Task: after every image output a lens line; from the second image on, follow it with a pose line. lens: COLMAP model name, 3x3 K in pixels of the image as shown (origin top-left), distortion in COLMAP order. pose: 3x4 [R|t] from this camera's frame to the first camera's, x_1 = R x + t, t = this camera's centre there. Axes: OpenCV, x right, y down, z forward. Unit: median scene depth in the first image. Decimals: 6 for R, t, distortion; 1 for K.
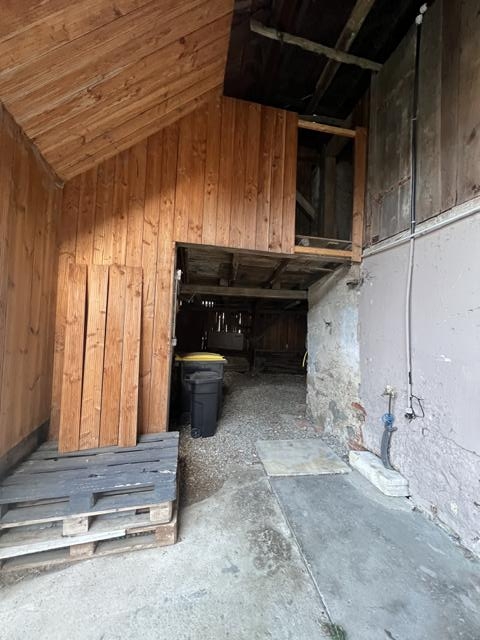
lens RADIAL K [[254.4, 0, 240.0], [0, 254.4, 320.0], [0, 0, 1]] dist [0.000129, 0.000021]
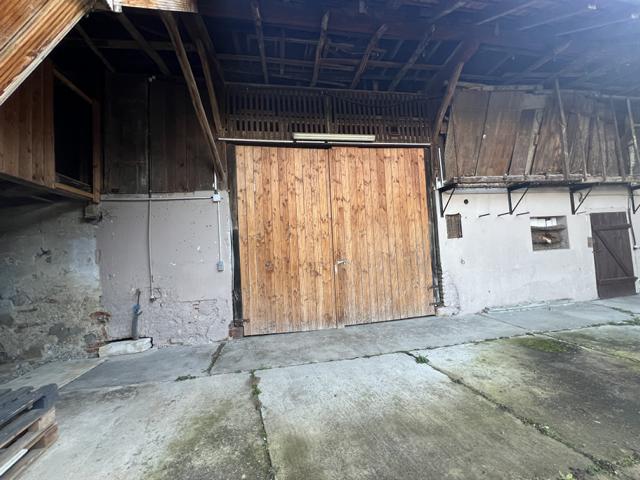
lens RADIAL K [[254.4, 0, 319.7], [0, 254.4, 237.5], [0, 0, 1]] dist [0.000129, 0.000021]
pose [[0.002265, 0.015838, 0.999872, -0.846609], [0.024511, 0.999573, -0.015888, -0.002498], [-0.999697, 0.024544, 0.001876, -0.139714]]
